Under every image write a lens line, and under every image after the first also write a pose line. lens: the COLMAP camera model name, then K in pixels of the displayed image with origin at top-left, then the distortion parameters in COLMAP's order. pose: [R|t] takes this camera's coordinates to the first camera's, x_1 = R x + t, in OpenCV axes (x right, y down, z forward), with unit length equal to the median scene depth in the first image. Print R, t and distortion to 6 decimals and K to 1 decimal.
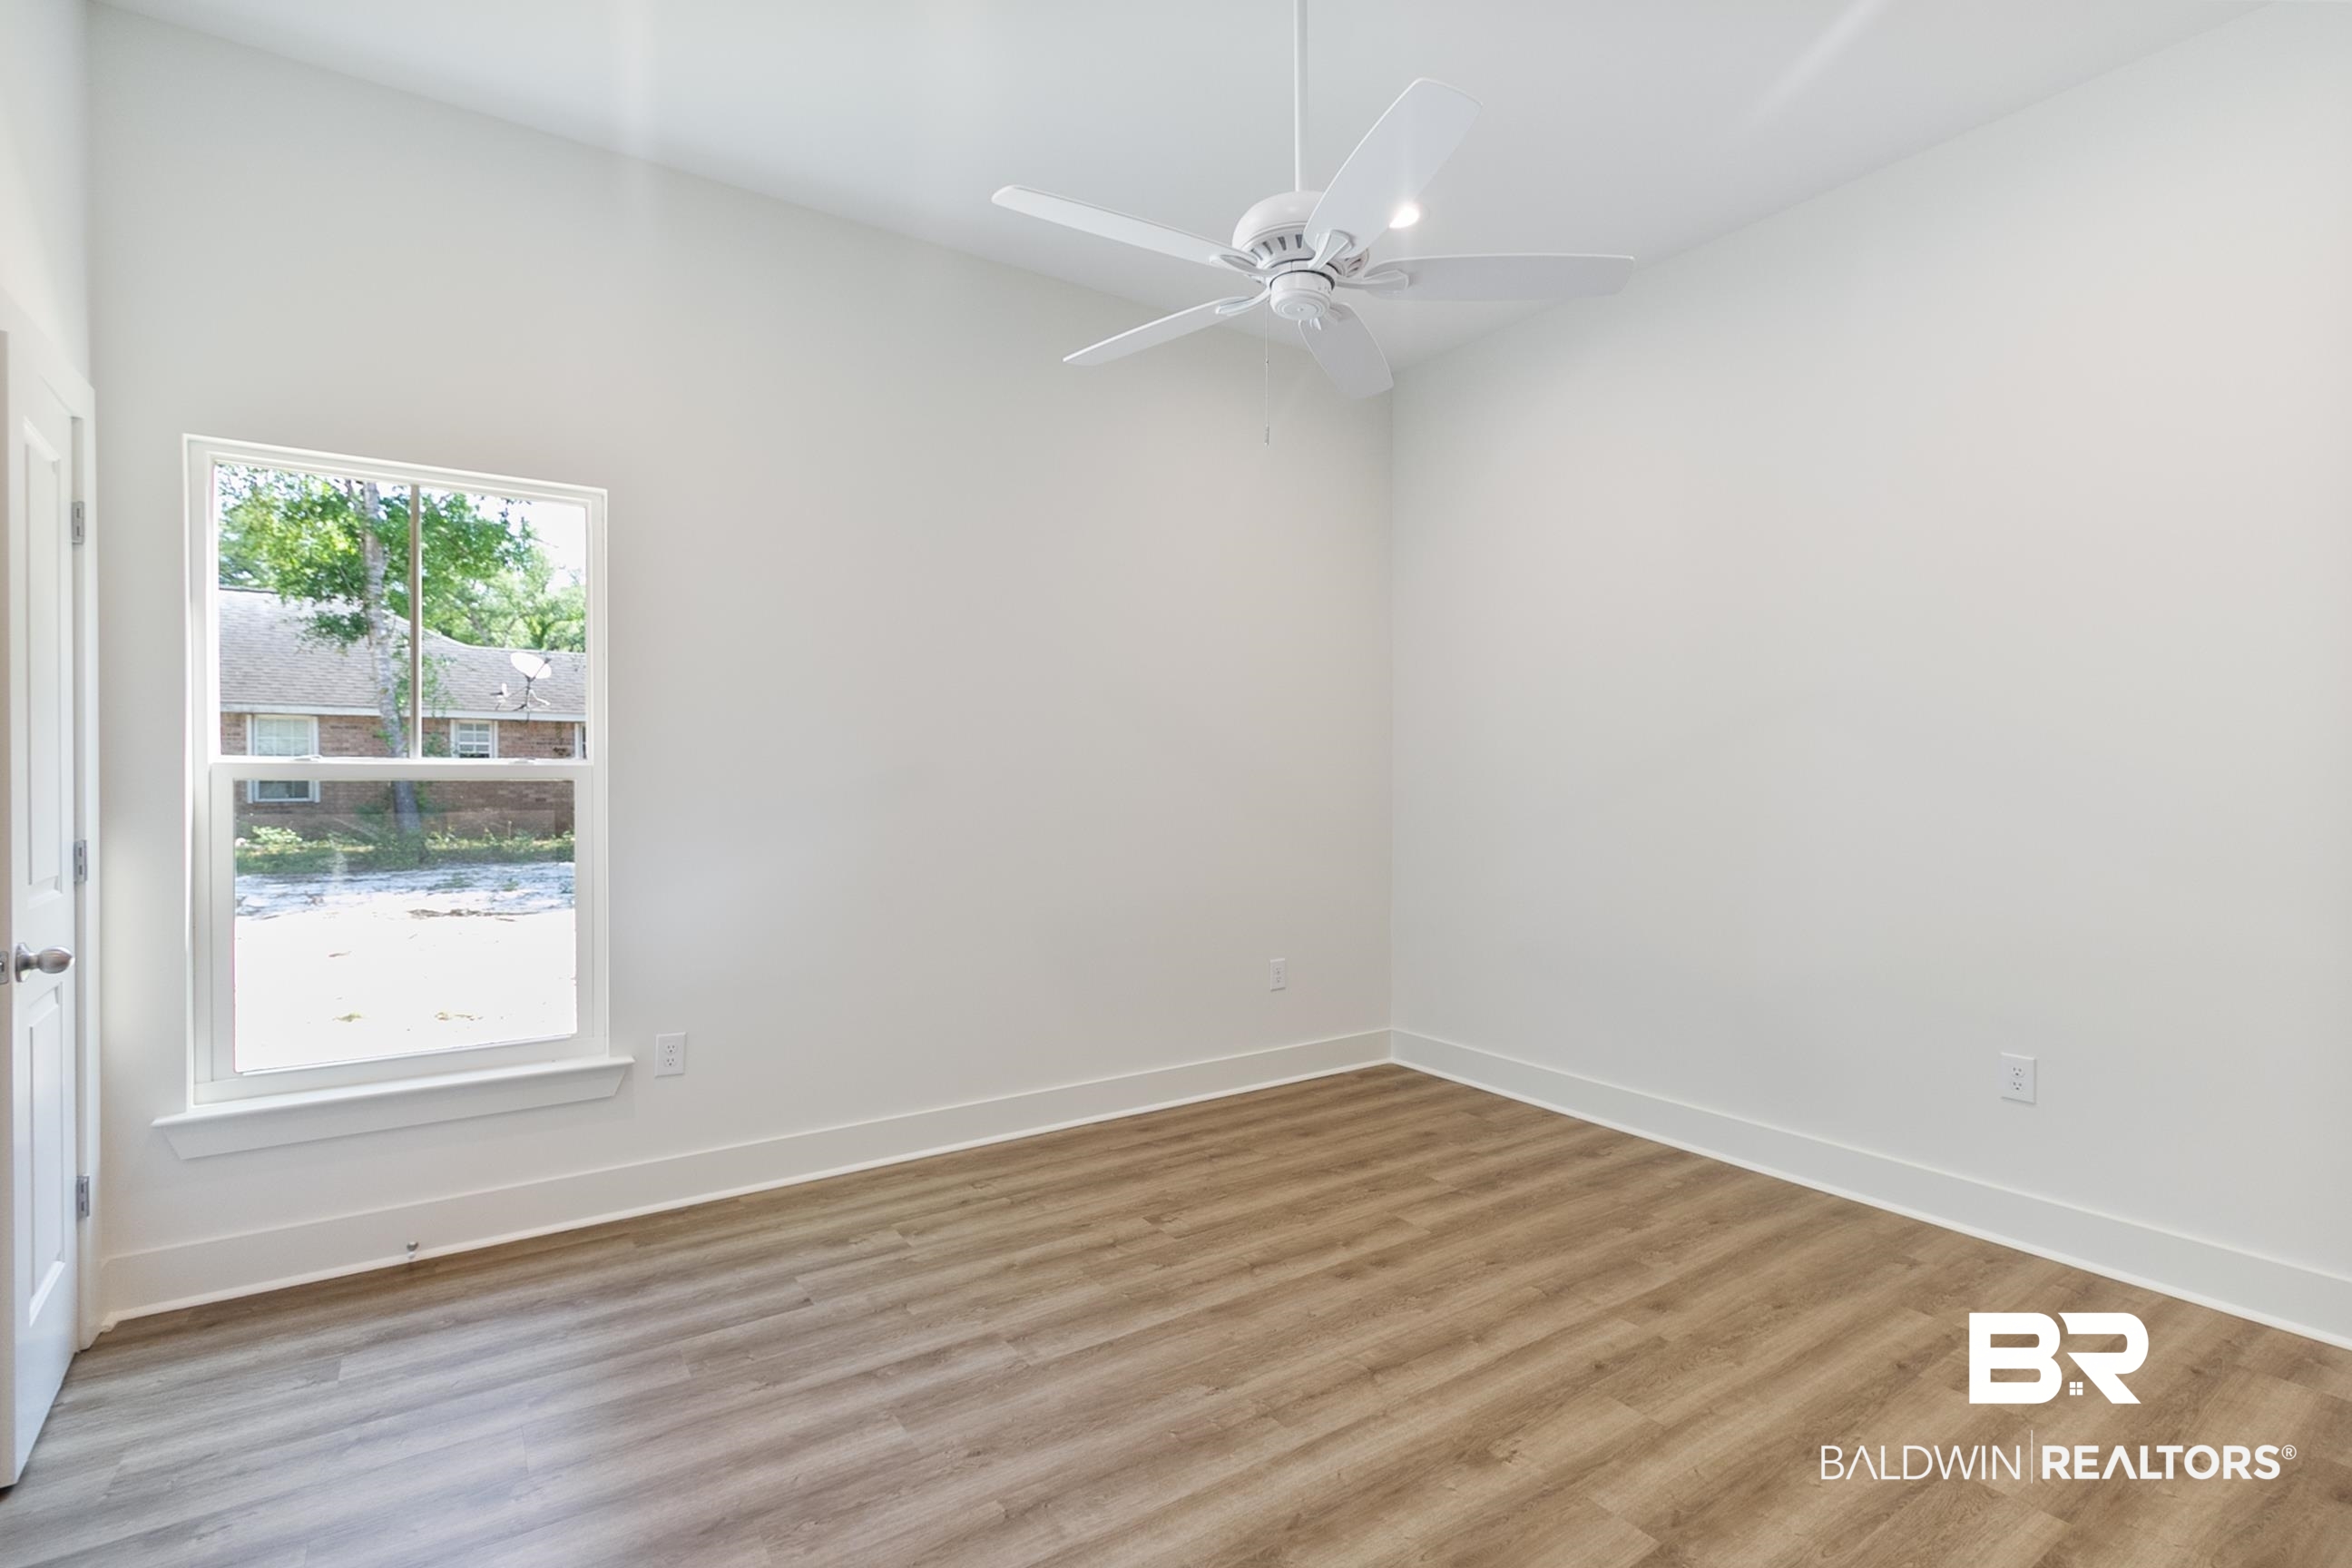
lens RADIAL K [[1105.2, 0, 1220.3], [0, 1105.2, 809.3], [0, 0, 1]] dist [0.000344, 0.000328]
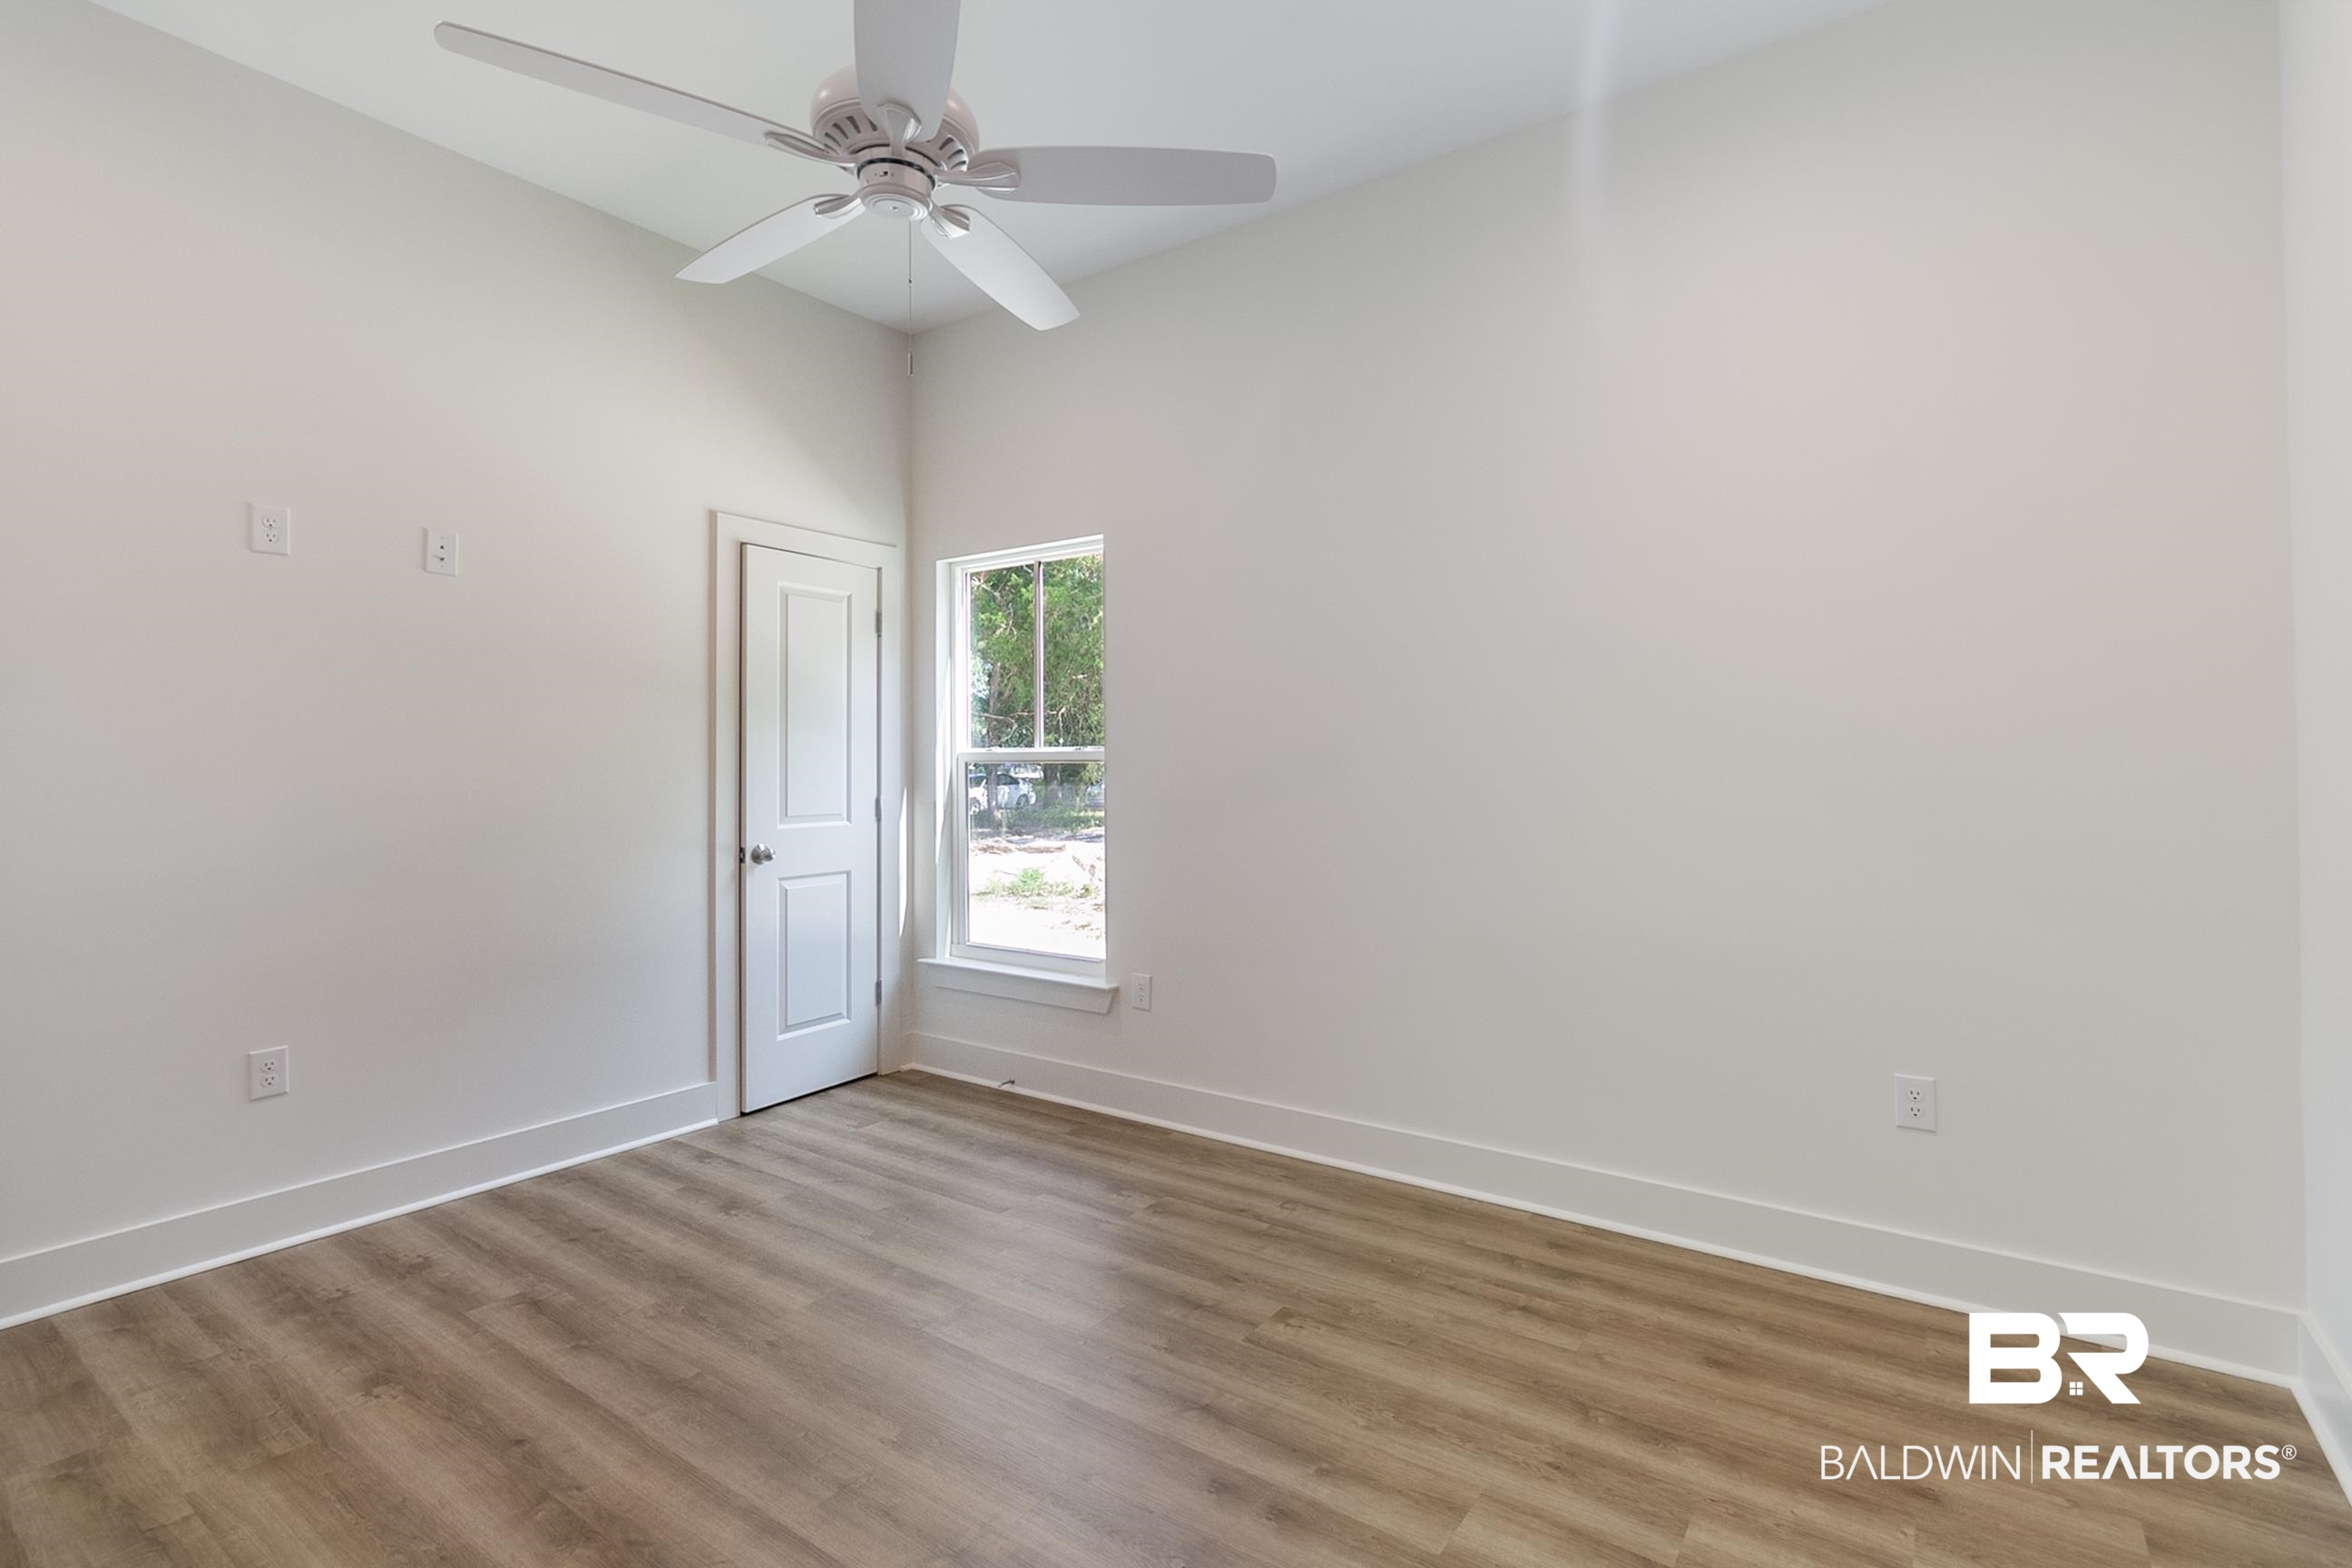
lens RADIAL K [[1105.2, 0, 1177.9], [0, 1105.2, 773.2], [0, 0, 1]] dist [0.000344, 0.000328]
pose [[0.334186, 0.006821, -0.942483, 0.624597], [-0.021941, 0.999759, -0.000545, -0.012734], [0.942252, 0.020861, 0.334255, 0.624090]]
